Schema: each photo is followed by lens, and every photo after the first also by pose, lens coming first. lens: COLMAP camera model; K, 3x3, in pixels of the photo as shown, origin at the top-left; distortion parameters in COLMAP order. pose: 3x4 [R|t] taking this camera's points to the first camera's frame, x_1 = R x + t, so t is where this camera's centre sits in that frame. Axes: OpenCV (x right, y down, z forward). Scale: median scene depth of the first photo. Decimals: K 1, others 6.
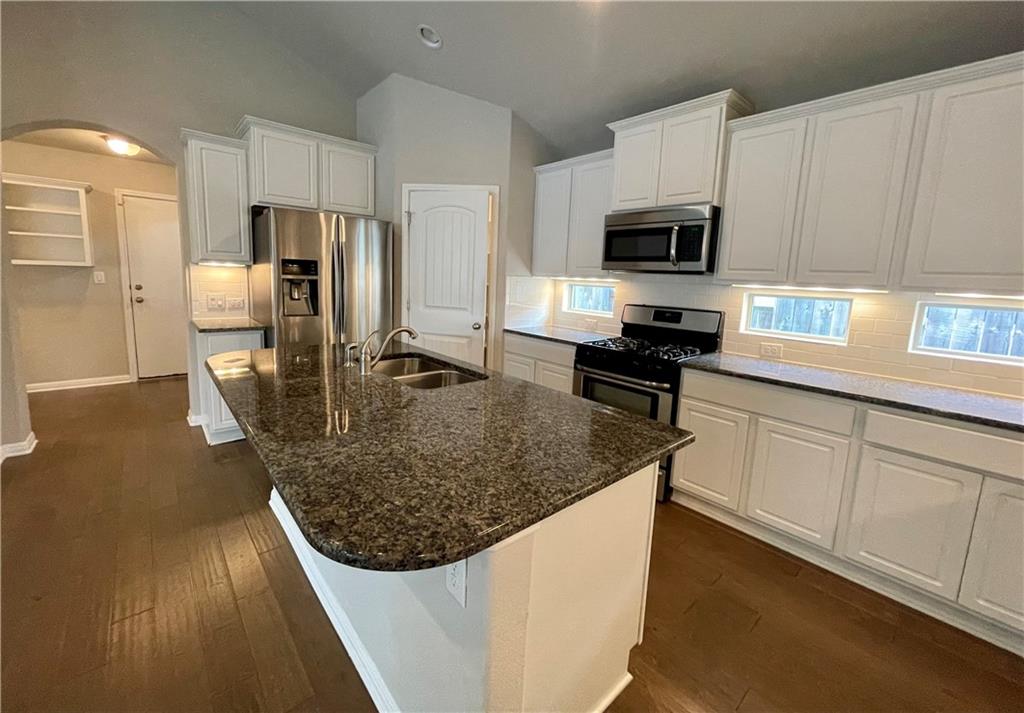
lens RADIAL K [[413.5, 0, 510.4], [0, 413.5, 328.1], [0, 0, 1]] dist [-0.013646, 0.000240]
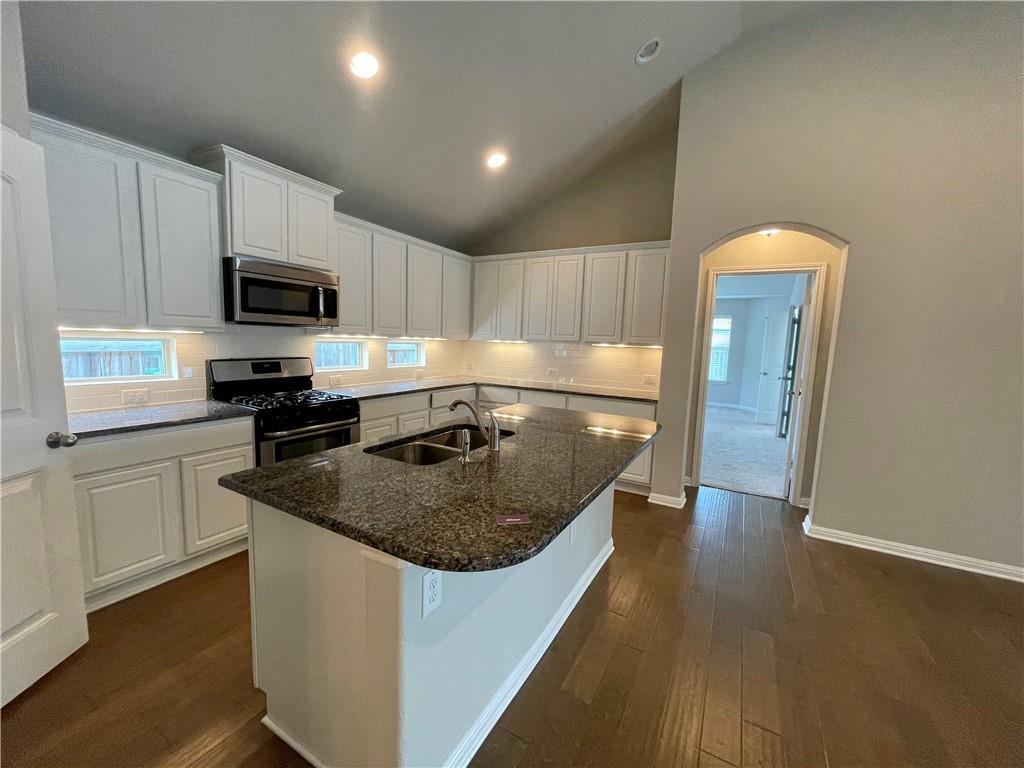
lens RADIAL K [[411.2, 0, 510.3], [0, 411.2, 388.9], [0, 0, 1]] dist [-0.009968, -0.001366]
pose [[-0.307620, -0.162180, 0.937586, -0.735655], [0.076098, 0.978018, 0.194141, -0.122842], [-0.948461, 0.131070, -0.288516, 0.704797]]
